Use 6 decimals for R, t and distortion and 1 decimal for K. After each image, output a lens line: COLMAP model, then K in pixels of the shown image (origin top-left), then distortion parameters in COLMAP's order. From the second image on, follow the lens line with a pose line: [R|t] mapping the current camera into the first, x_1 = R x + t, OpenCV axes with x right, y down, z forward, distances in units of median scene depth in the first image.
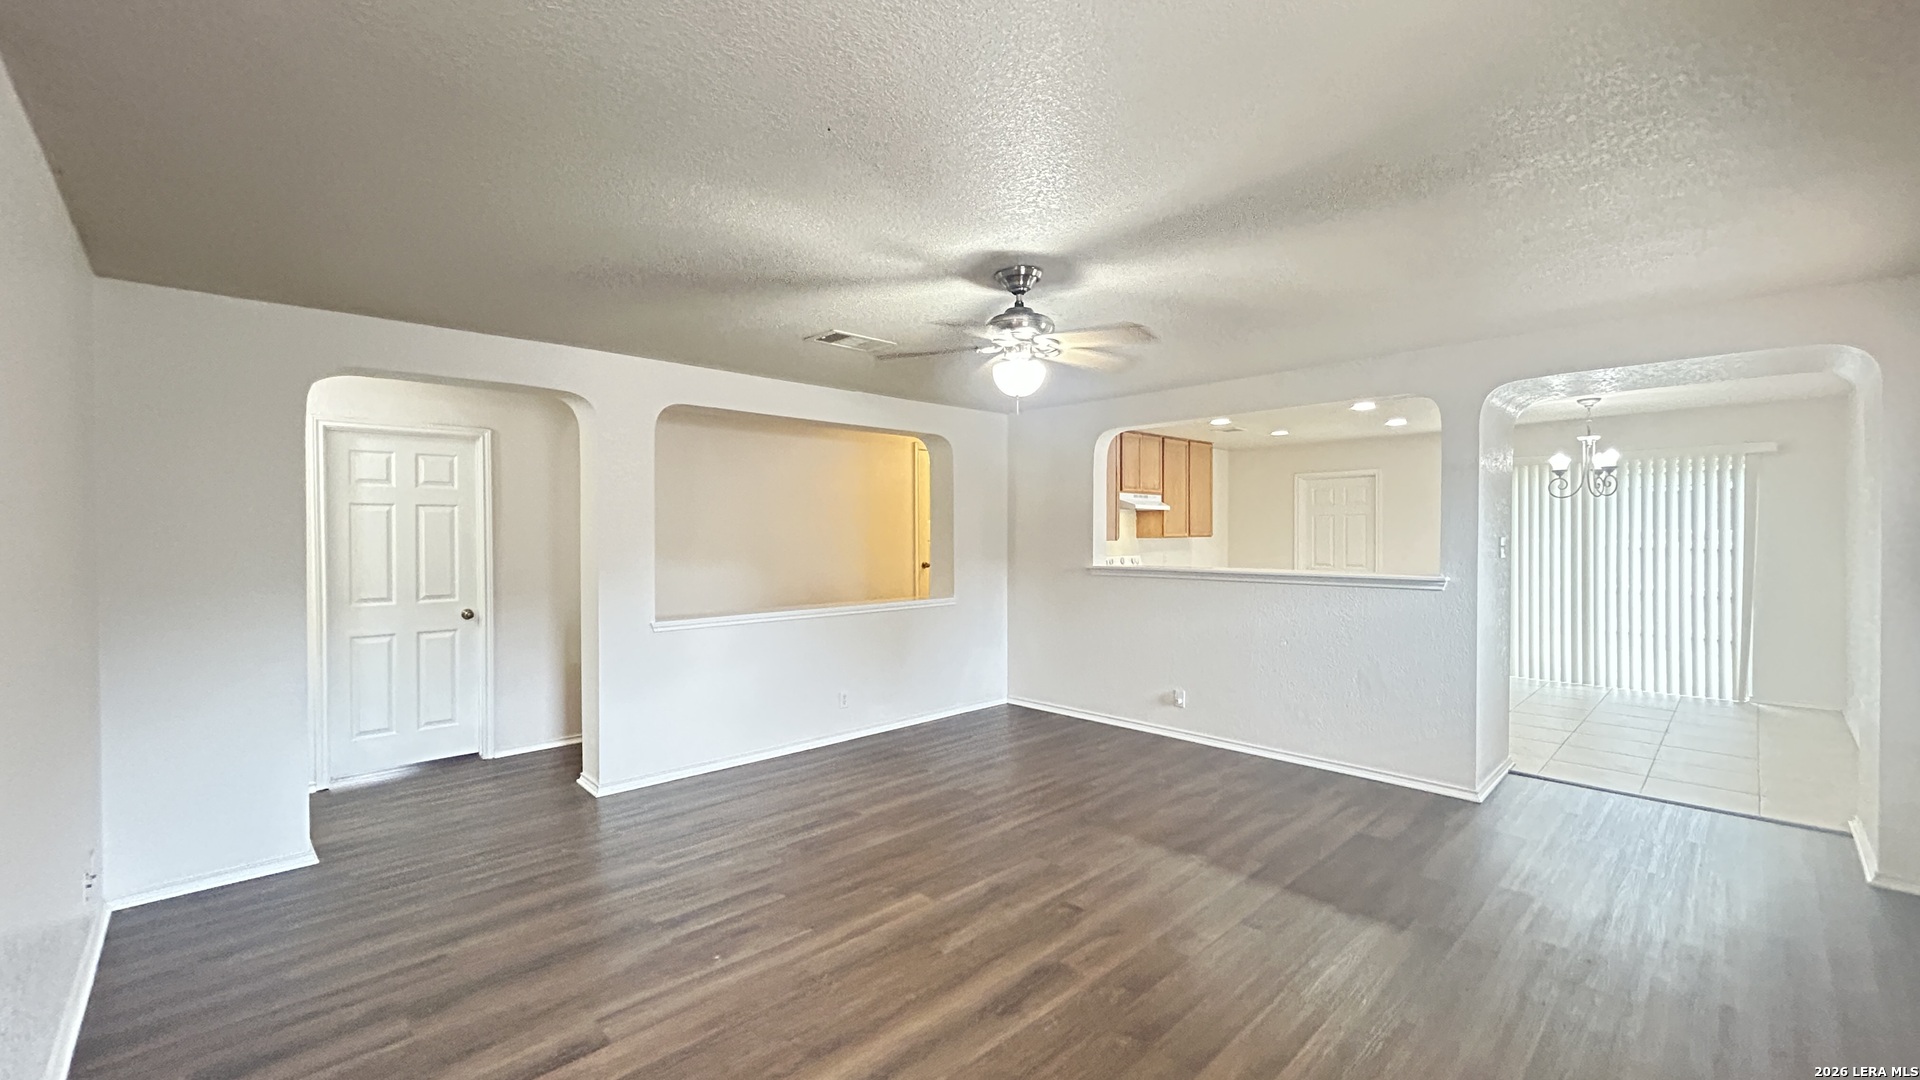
lens RADIAL K [[774.4, 0, 960.3], [0, 774.4, 532.8], [0, 0, 1]] dist [-0.001130, 0.001642]
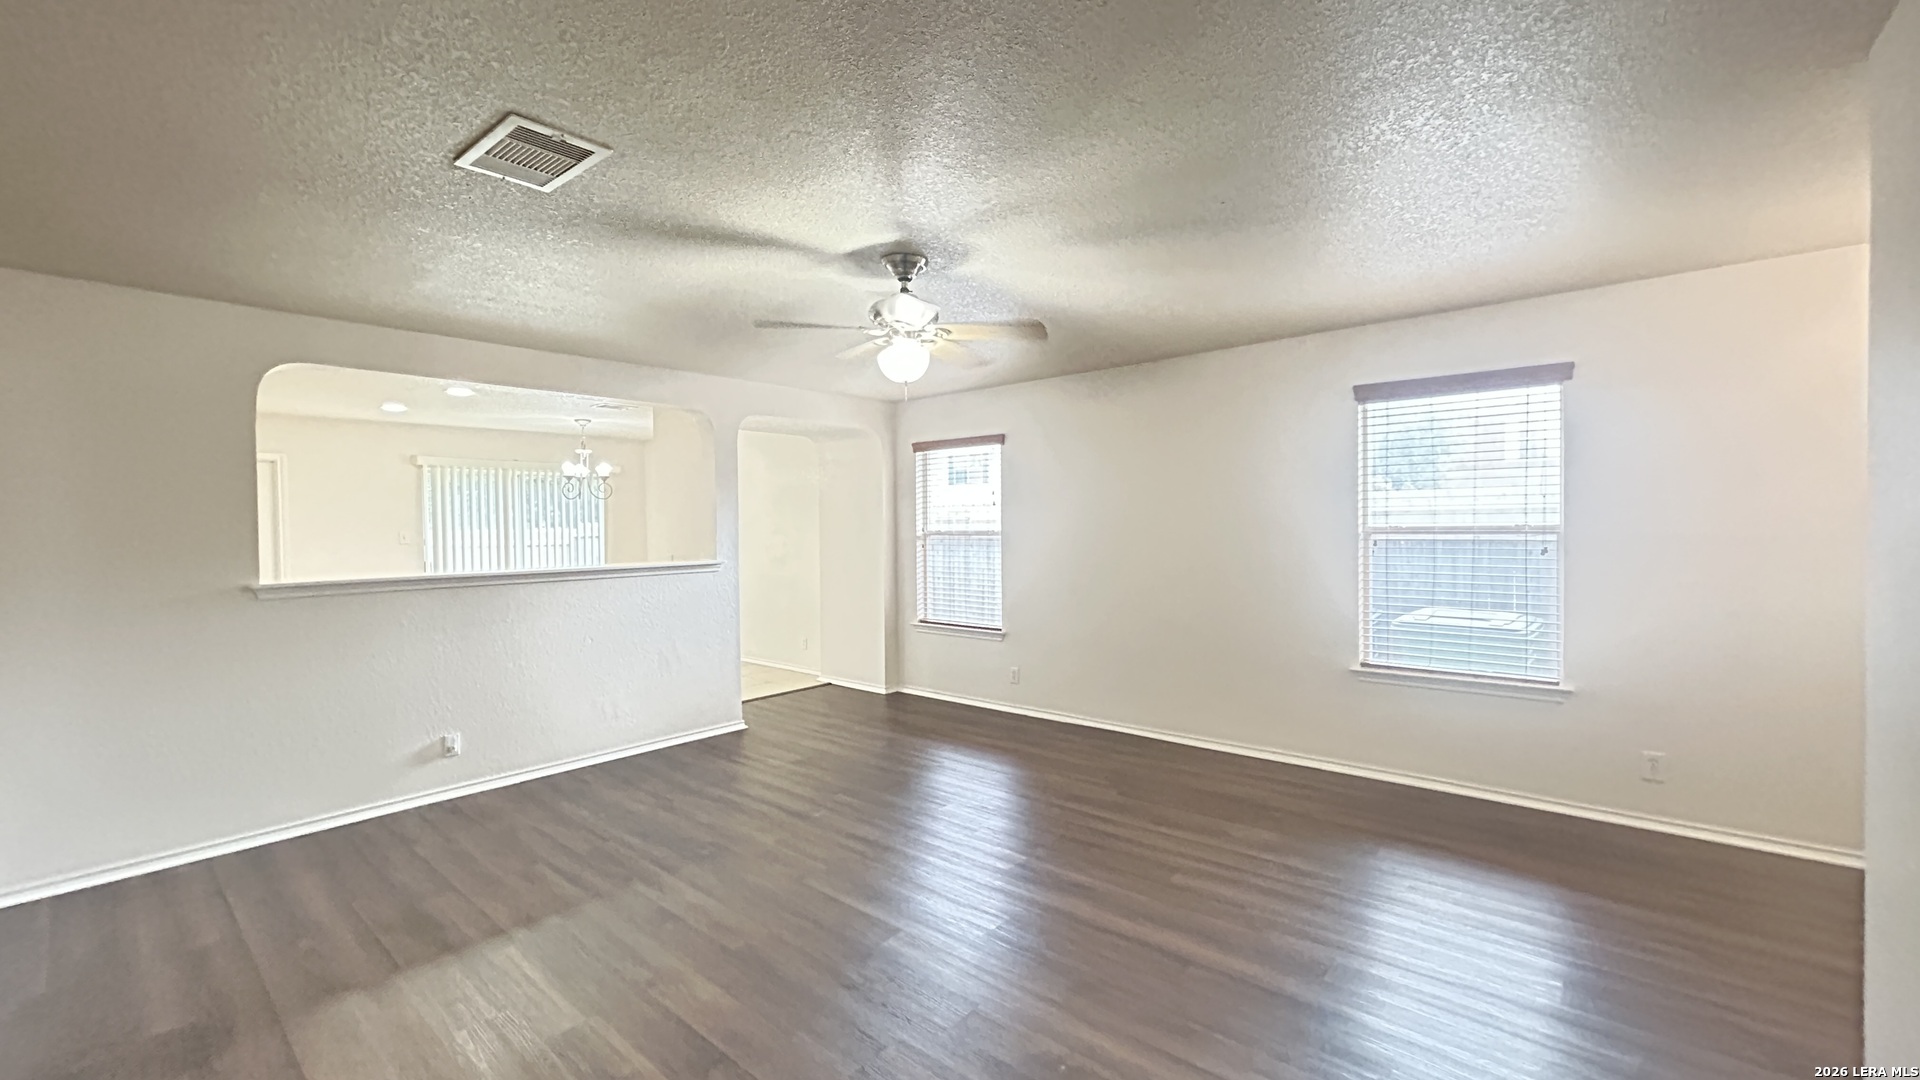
lens RADIAL K [[774.4, 0, 958.8], [0, 774.4, 540.0], [0, 0, 1]] dist [-0.001130, 0.001642]
pose [[-0.082105, -0.014339, 0.996521, -0.533138], [0.013648, 0.999787, 0.015510, 0.007844], [-0.996530, 0.014874, -0.081892, 0.585052]]
